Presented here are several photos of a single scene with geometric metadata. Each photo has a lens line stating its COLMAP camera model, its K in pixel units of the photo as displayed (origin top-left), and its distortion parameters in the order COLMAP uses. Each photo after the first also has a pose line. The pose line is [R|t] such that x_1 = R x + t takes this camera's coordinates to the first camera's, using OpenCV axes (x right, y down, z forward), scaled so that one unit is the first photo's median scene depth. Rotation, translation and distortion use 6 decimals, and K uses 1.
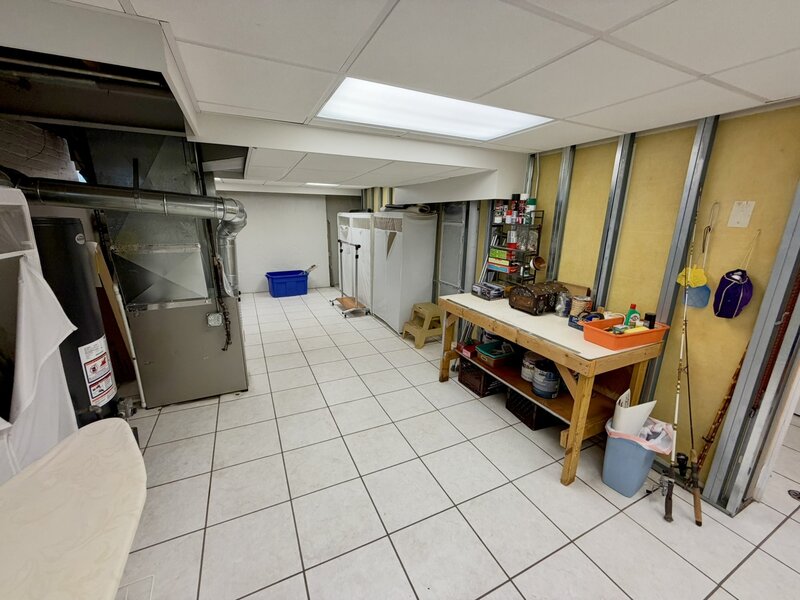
lens RADIAL K [[319.8, 0, 397.8], [0, 319.8, 299.9], [0, 0, 1]] dist [0.001491, -0.000298]
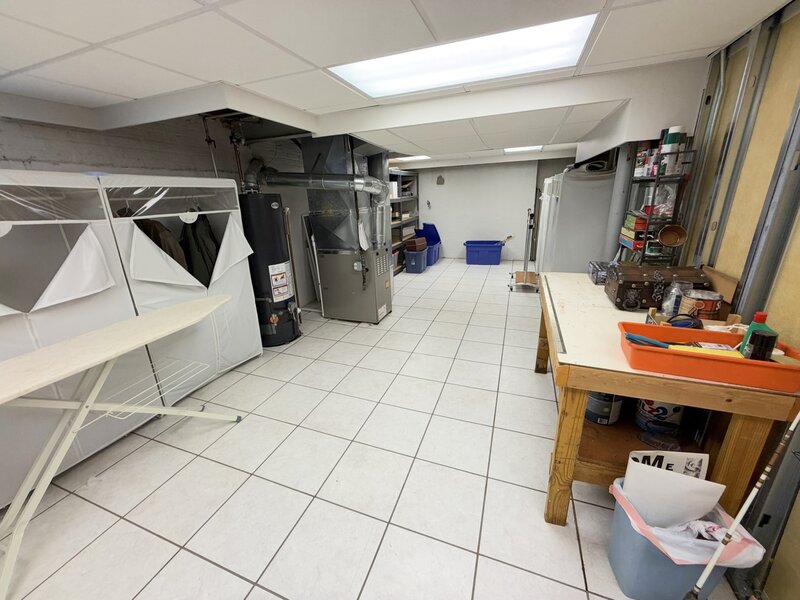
lens RADIAL K [[319.8, 0, 395.7], [0, 319.8, 300.1], [0, 0, 1]] dist [0.001491, -0.000298]
pose [[0.688798, 0.187962, -0.700162, 0.519498], [-0.132771, 0.982175, 0.133054, 0.001166], [0.712691, 0.001313, 0.701477, 0.143523]]
